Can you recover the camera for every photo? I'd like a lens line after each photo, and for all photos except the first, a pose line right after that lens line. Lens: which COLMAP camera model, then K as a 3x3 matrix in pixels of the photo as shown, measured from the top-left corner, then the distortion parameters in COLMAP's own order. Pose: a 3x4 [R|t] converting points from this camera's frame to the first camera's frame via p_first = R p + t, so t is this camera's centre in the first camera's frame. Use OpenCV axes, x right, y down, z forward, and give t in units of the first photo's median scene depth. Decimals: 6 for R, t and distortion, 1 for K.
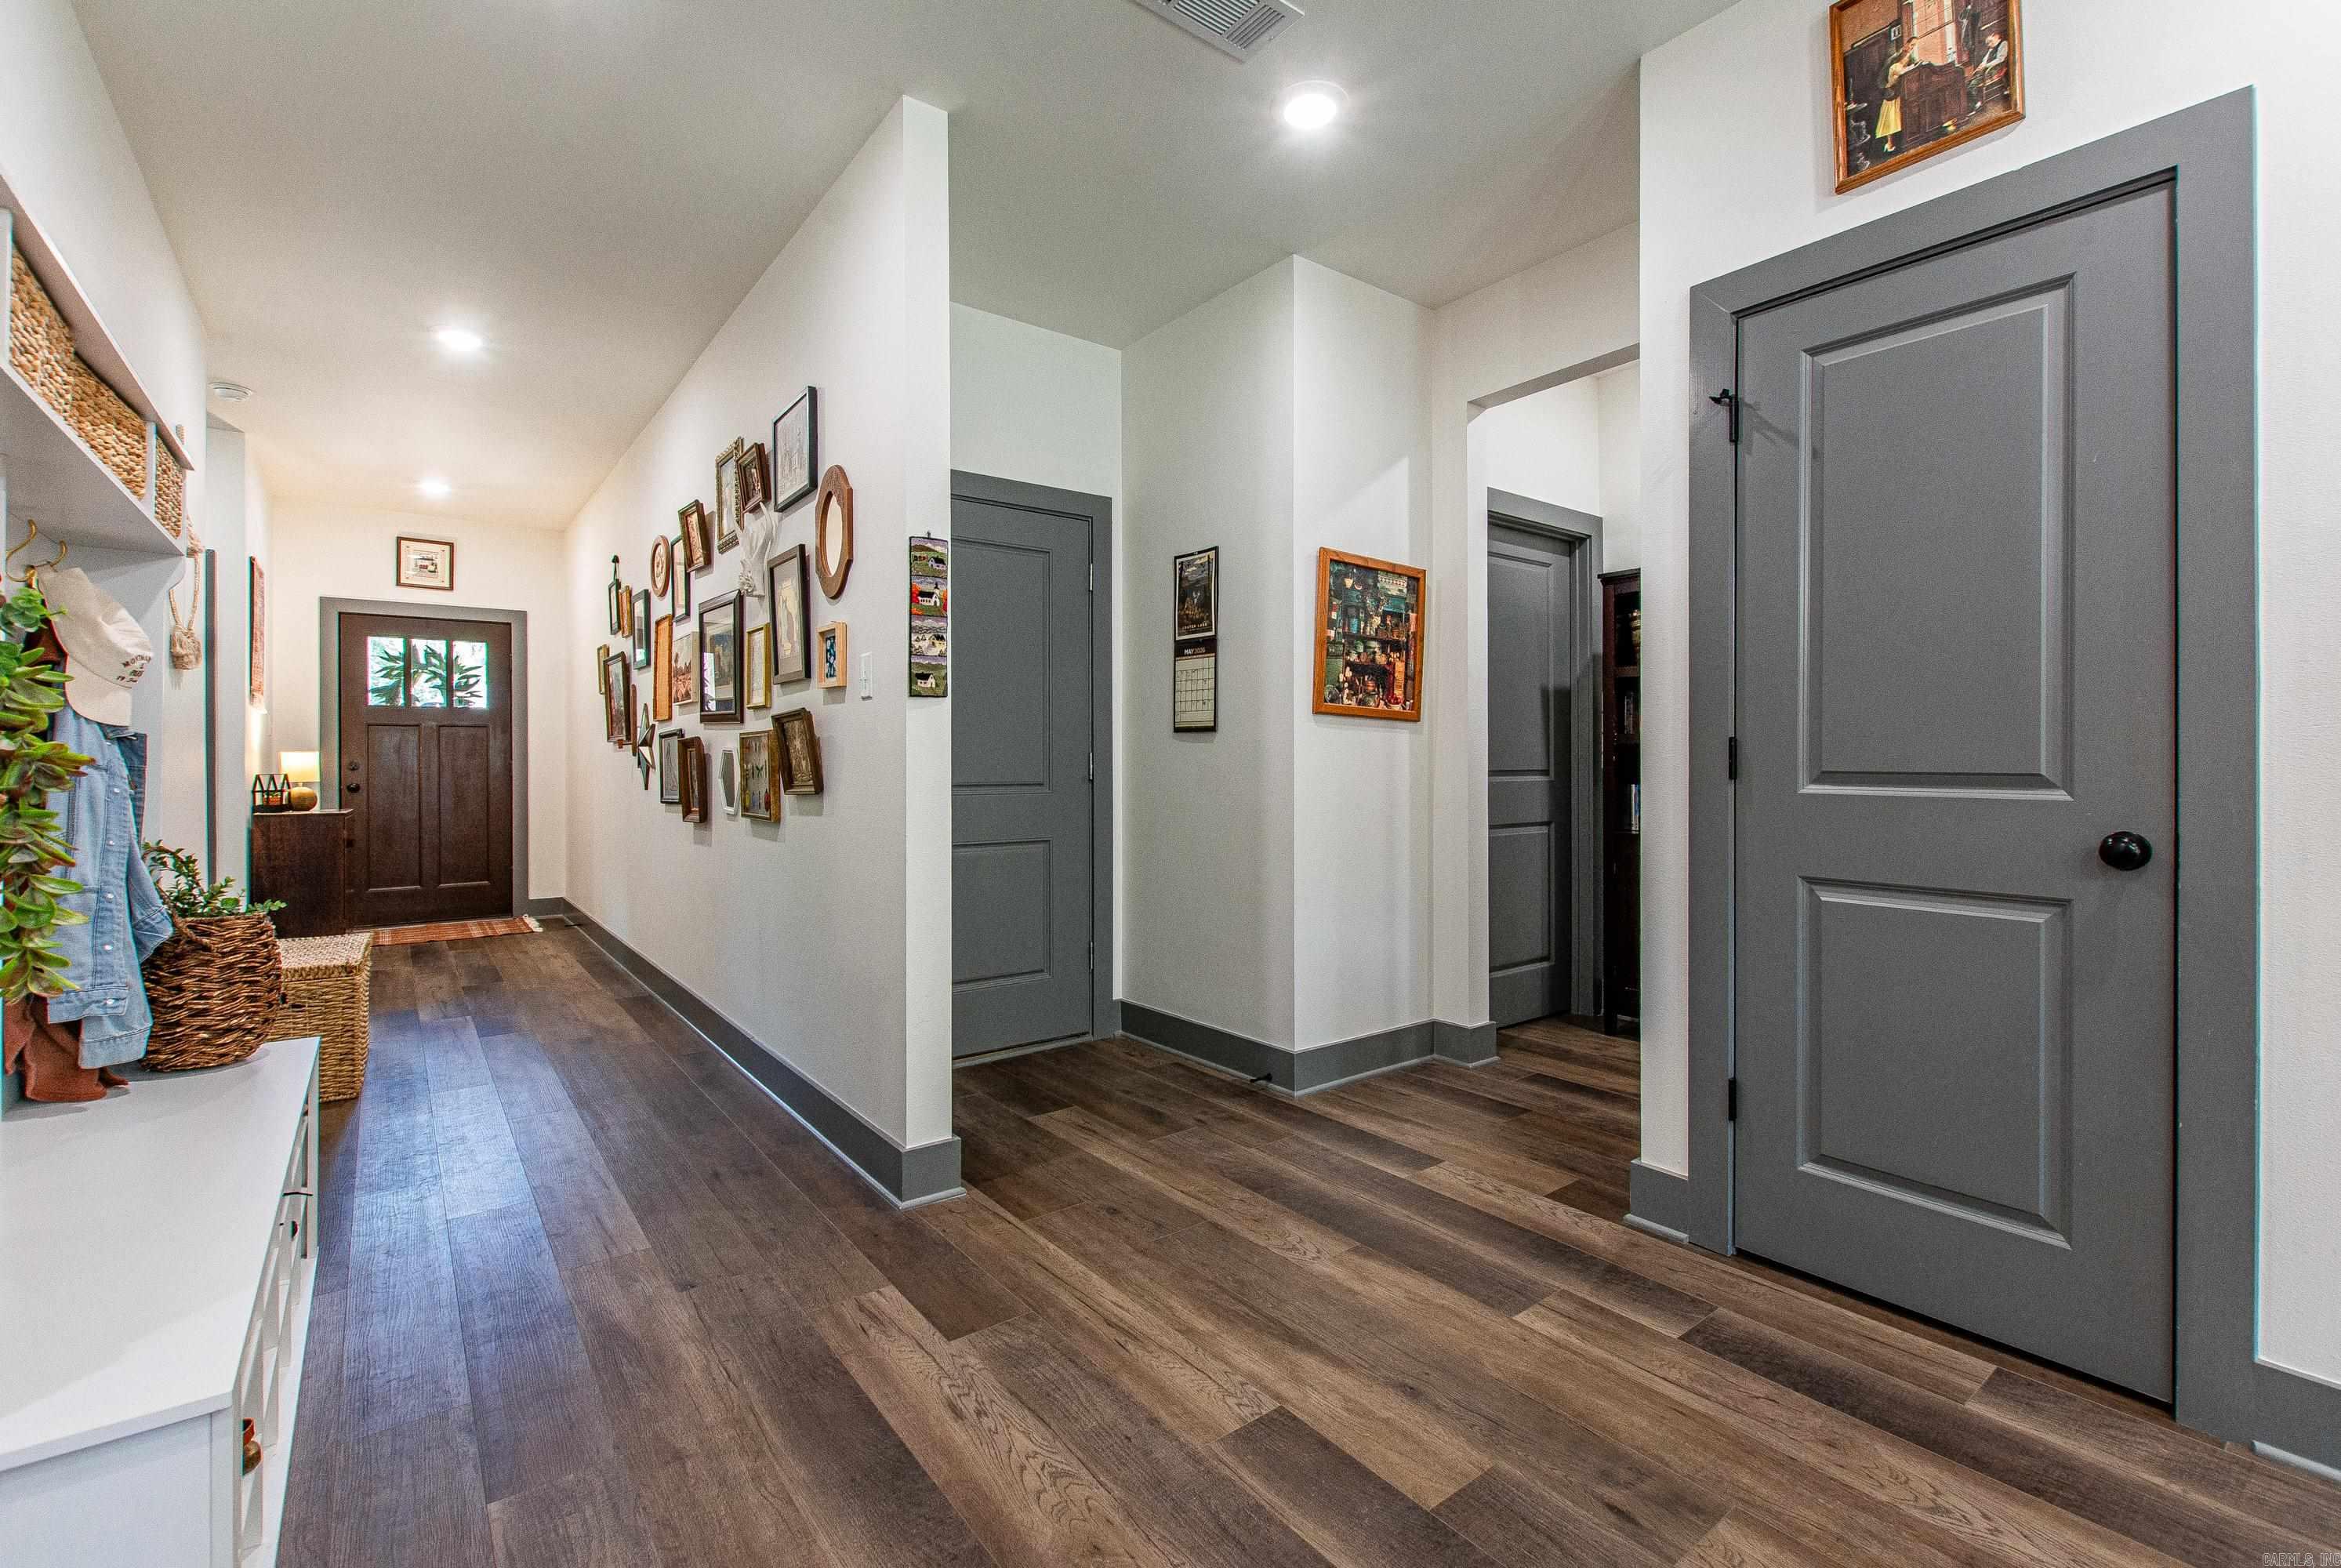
lens RADIAL K [[1030.4, 0, 1199.7], [0, 1030.4, 758.6], [0, 0, 1]] dist [0.010718, -0.004053]
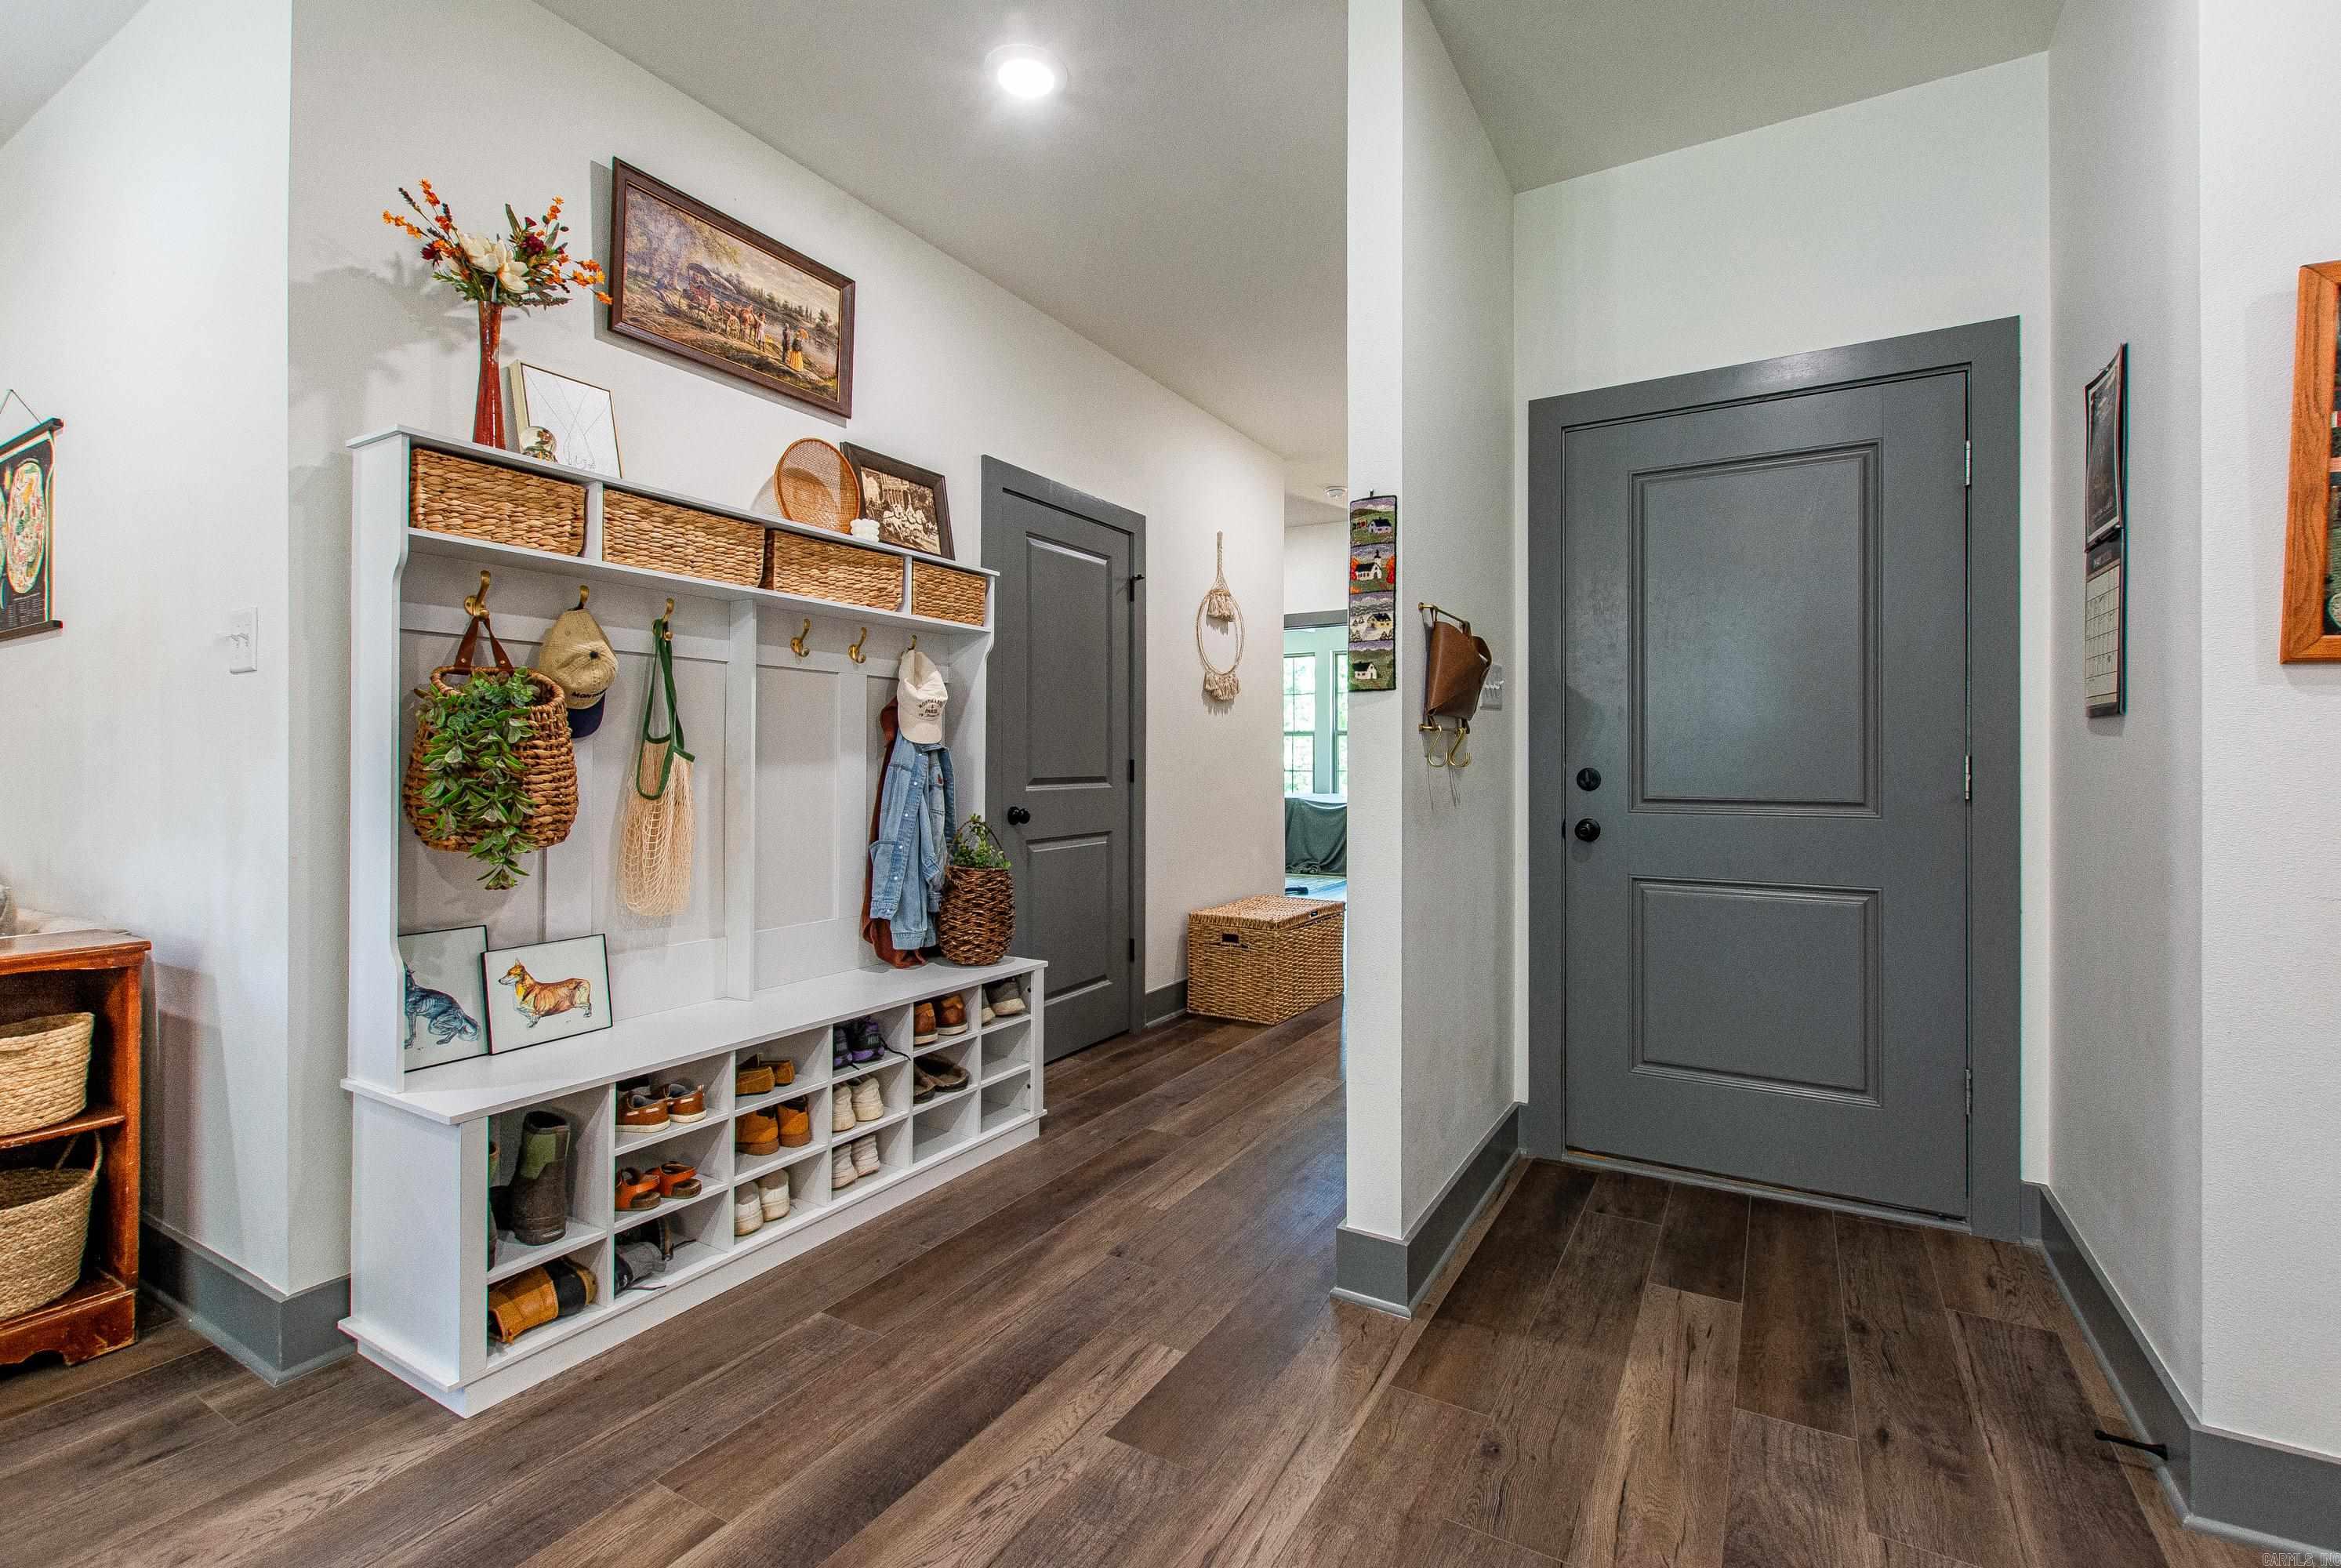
lens RADIAL K [[1030.4, 0, 1201.3], [0, 1030.4, 759.9], [0, 0, 1]] dist [0.010718, -0.004053]
pose [[0.374294, 0.000361, -0.927310, 0.377732], [-0.000045, 1.000000, 0.000371, -0.003945], [0.927310, -0.000097, 0.374294, 0.473320]]
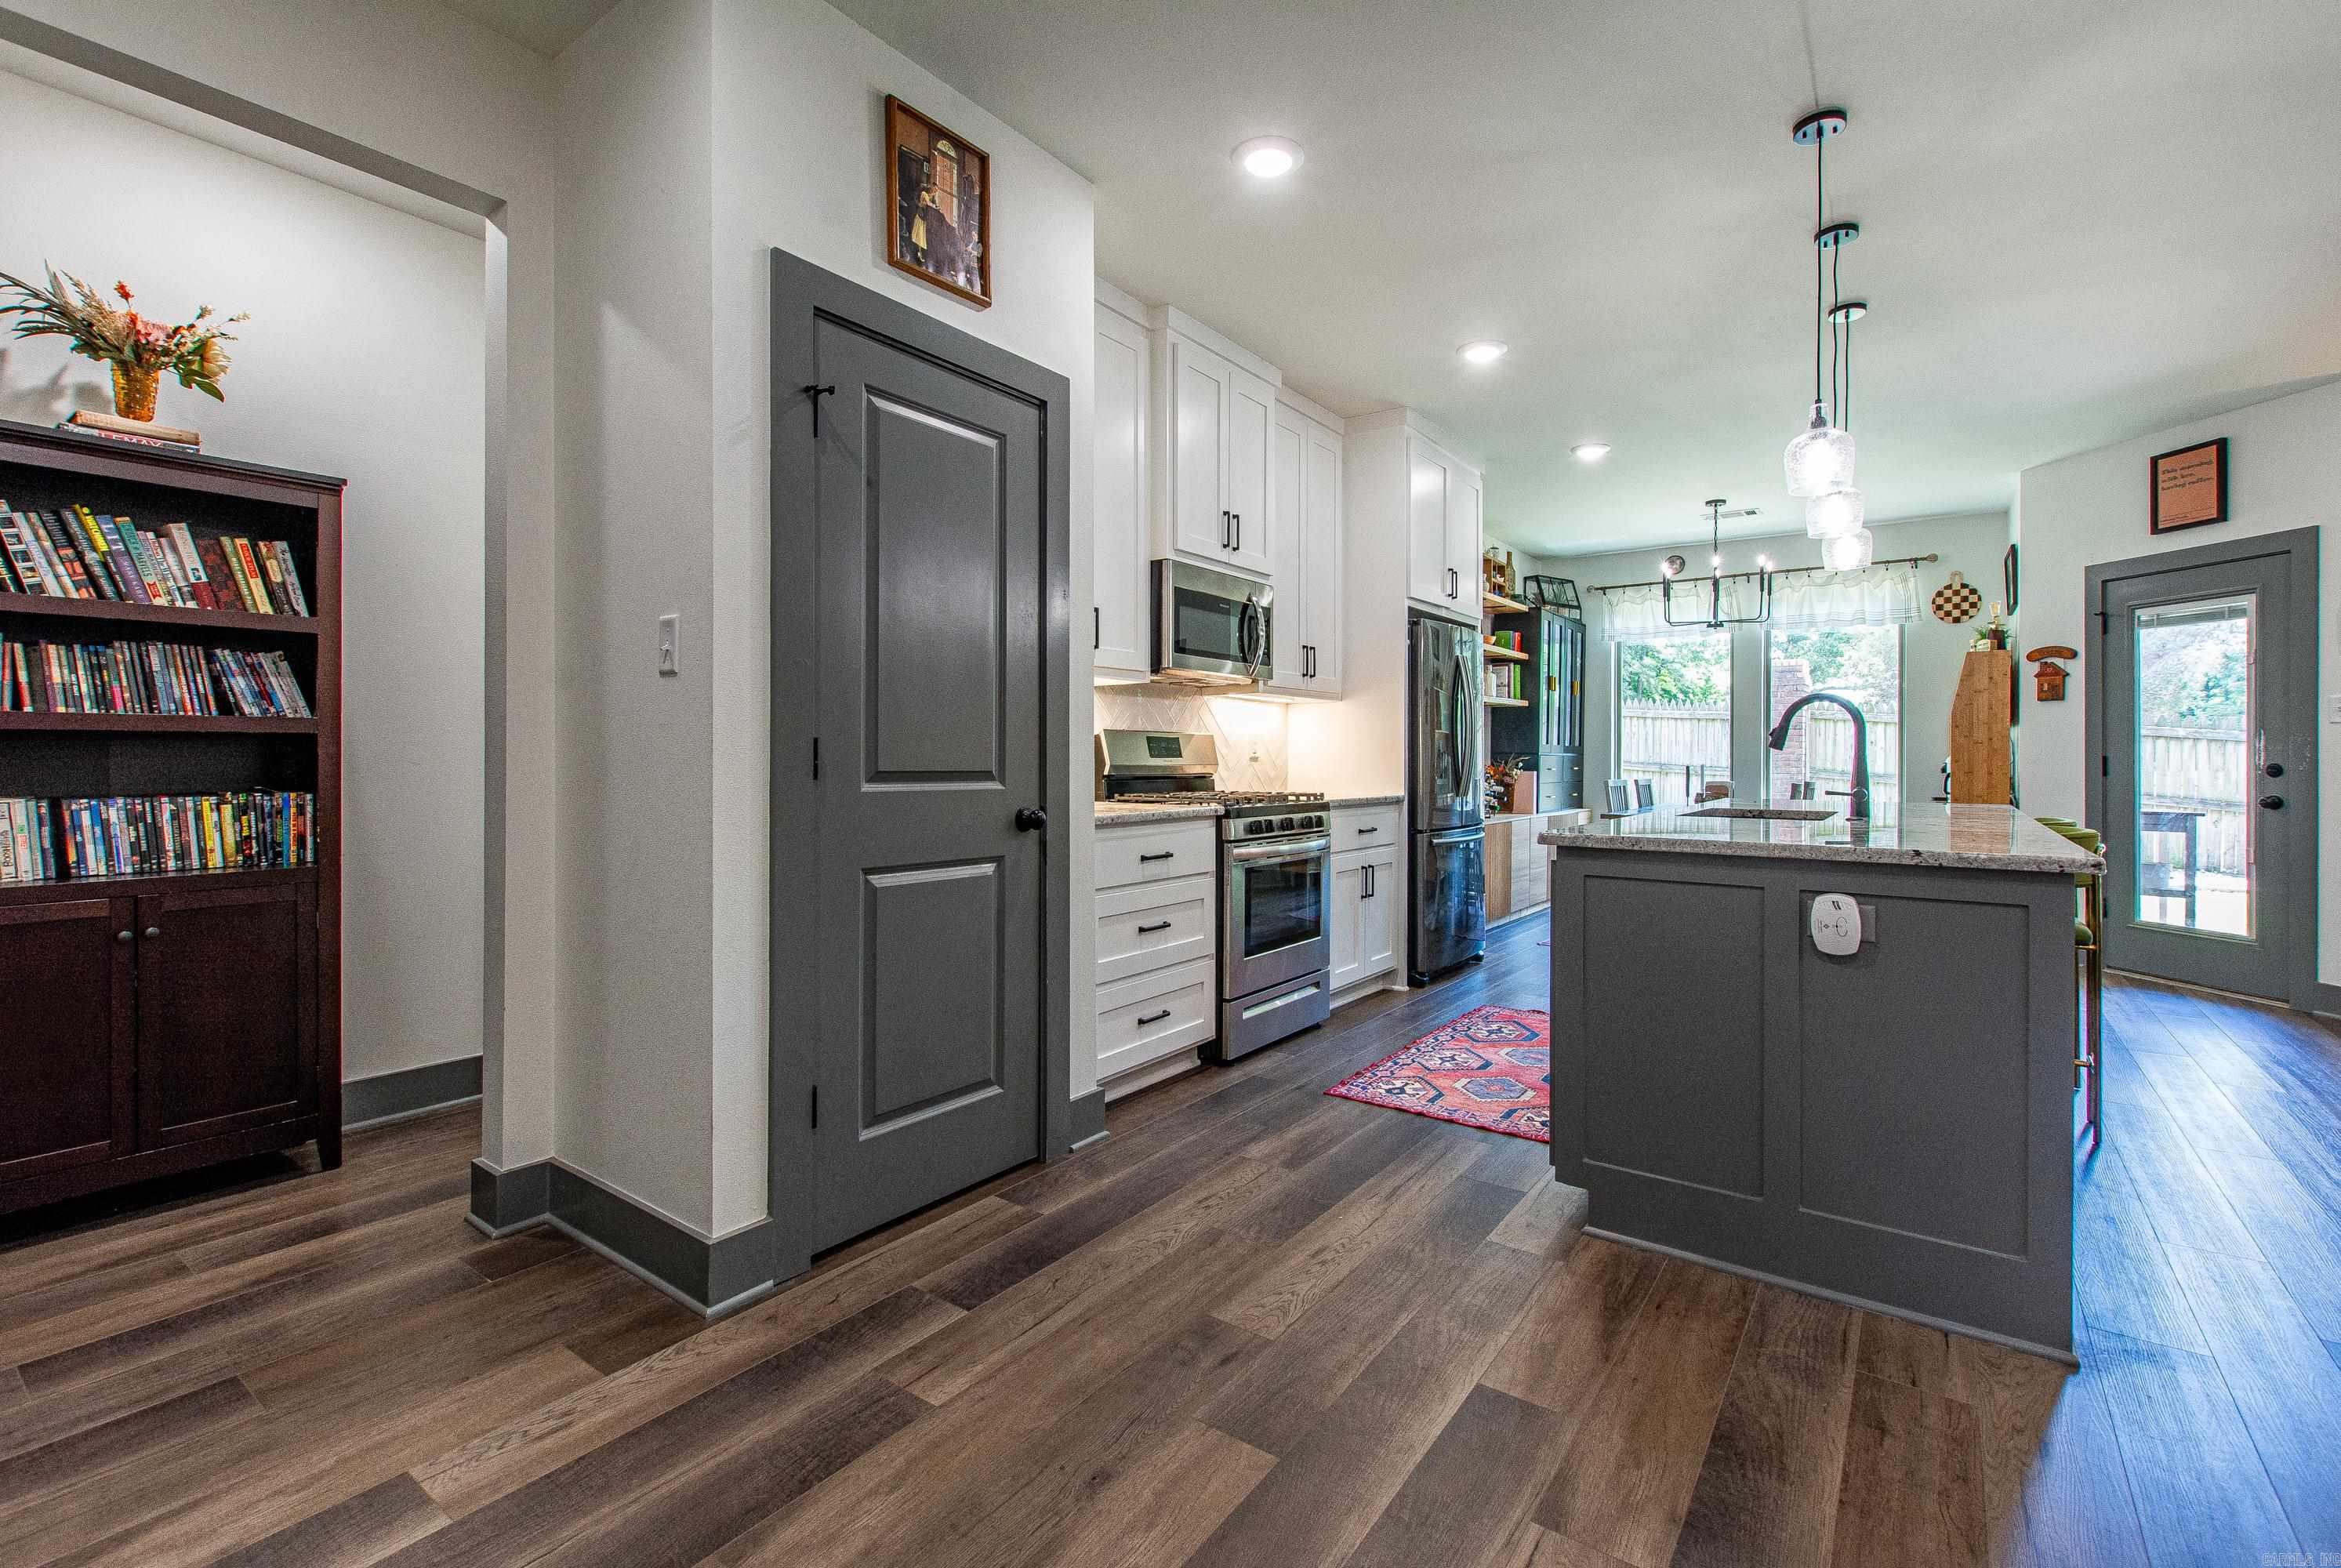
lens RADIAL K [[1030.4, 0, 1186.3], [0, 1030.4, 753.2], [0, 0, 1]] dist [0.010718, -0.004053]
pose [[-0.271667, 0.004869, 0.962379, -0.387483], [-0.005595, 0.999962, -0.006639, -0.000864], [-0.962375, -0.007188, -0.271629, 0.682015]]
